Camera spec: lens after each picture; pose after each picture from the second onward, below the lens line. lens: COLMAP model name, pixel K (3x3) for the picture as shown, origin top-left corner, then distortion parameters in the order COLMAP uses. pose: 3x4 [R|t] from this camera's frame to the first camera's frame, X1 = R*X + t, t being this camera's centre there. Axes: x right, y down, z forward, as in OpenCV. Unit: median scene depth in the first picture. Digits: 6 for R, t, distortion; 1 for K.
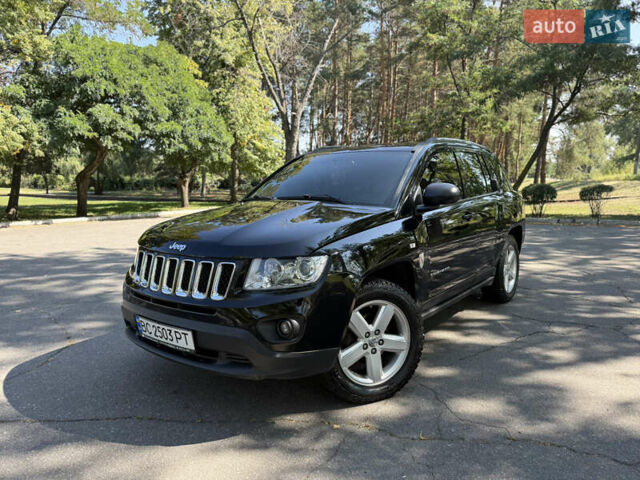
lens RADIAL K [[468.6, 0, 320.0], [0, 468.6, 240.0], [0, 0, 1]] dist [-0.003994, -0.001767]
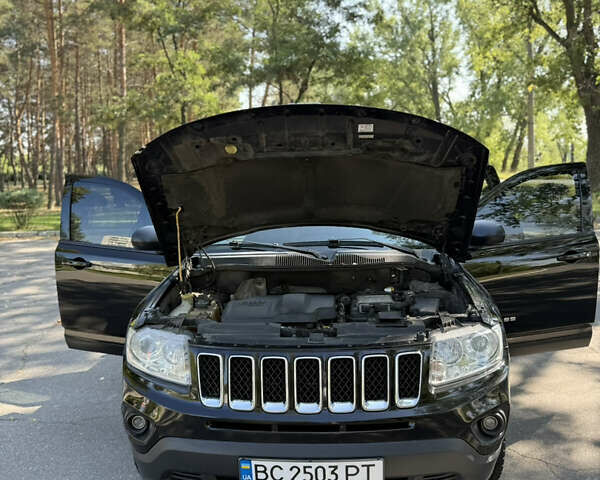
lens RADIAL K [[571.1, 0, 300.0], [0, 571.1, 240.0], [0, 0, 1]] dist [0.155517, -0.305135]
pose [[0.830047, -0.071368, 0.553109, -0.275901], [0.079878, 0.996766, 0.008741, -0.049904], [-0.551944, 0.036926, 0.833063, 0.108334]]
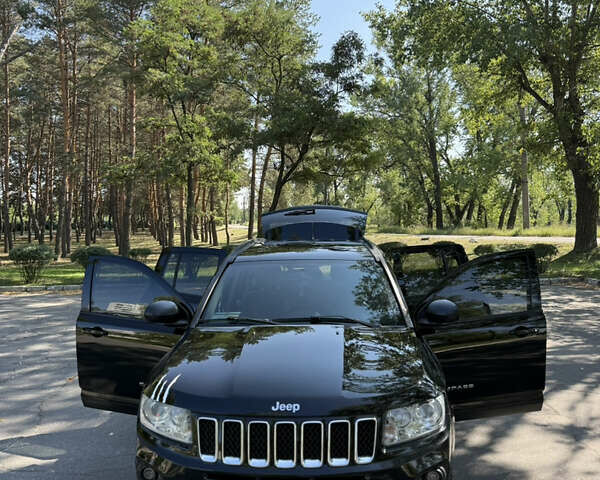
lens RADIAL K [[571.1, 0, 300.0], [0, 571.1, 240.0], [0, 0, 1]] dist [0.155517, -0.305135]
pose [[0.832783, -0.015258, 0.553390, -0.311078], [0.069407, 0.994610, -0.077026, -0.074764], [-0.549232, 0.102555, 0.829353, 0.026370]]
